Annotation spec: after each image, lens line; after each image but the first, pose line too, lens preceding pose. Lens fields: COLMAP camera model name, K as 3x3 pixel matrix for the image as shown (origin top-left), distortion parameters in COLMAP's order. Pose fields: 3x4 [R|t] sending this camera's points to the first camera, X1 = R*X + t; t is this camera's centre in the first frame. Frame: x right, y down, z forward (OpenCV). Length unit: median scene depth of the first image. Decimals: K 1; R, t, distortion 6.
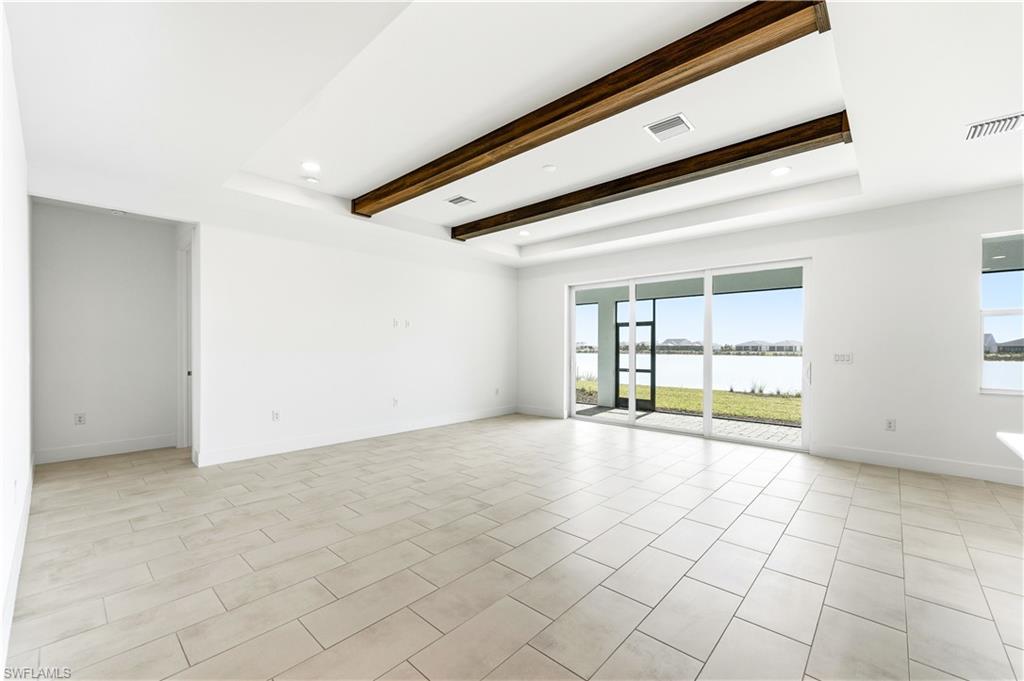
lens RADIAL K [[421.7, 0, 512.0], [0, 421.7, 347.0], [0, 0, 1]] dist [-0.000307, -0.000037]
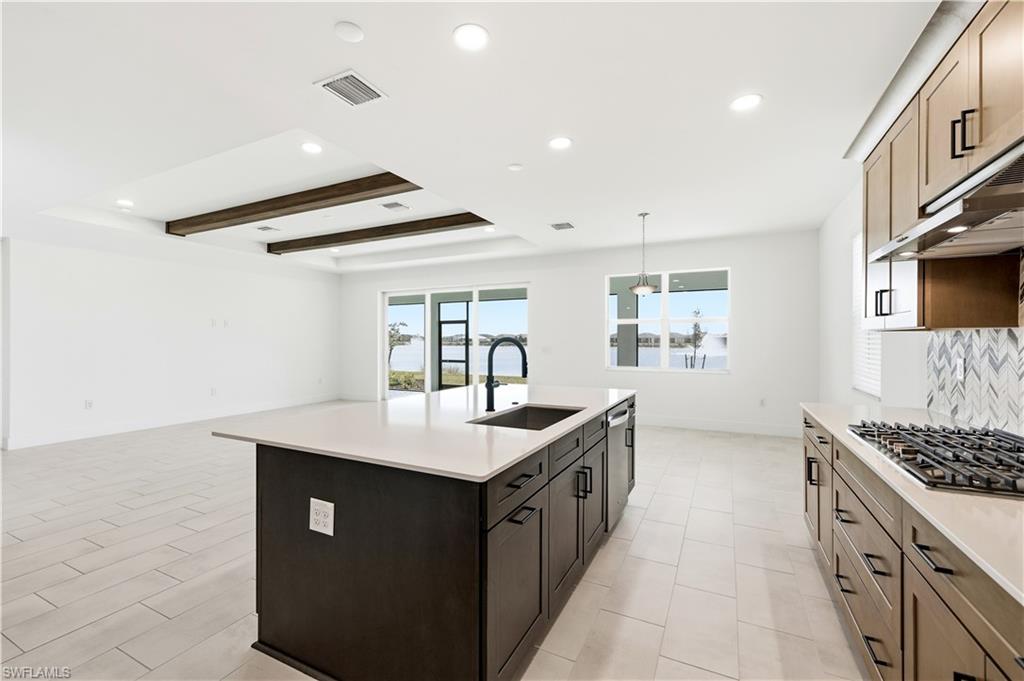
lens RADIAL K [[436.4, 0, 510.1], [0, 436.4, 336.4], [0, 0, 1]] dist [0.000600, -0.000061]
pose [[0.962005, -0.002282, 0.273022, 0.152899], [0.003996, 0.999976, -0.005723, -0.008542], [-0.273002, 0.006597, 0.961991, -0.318074]]
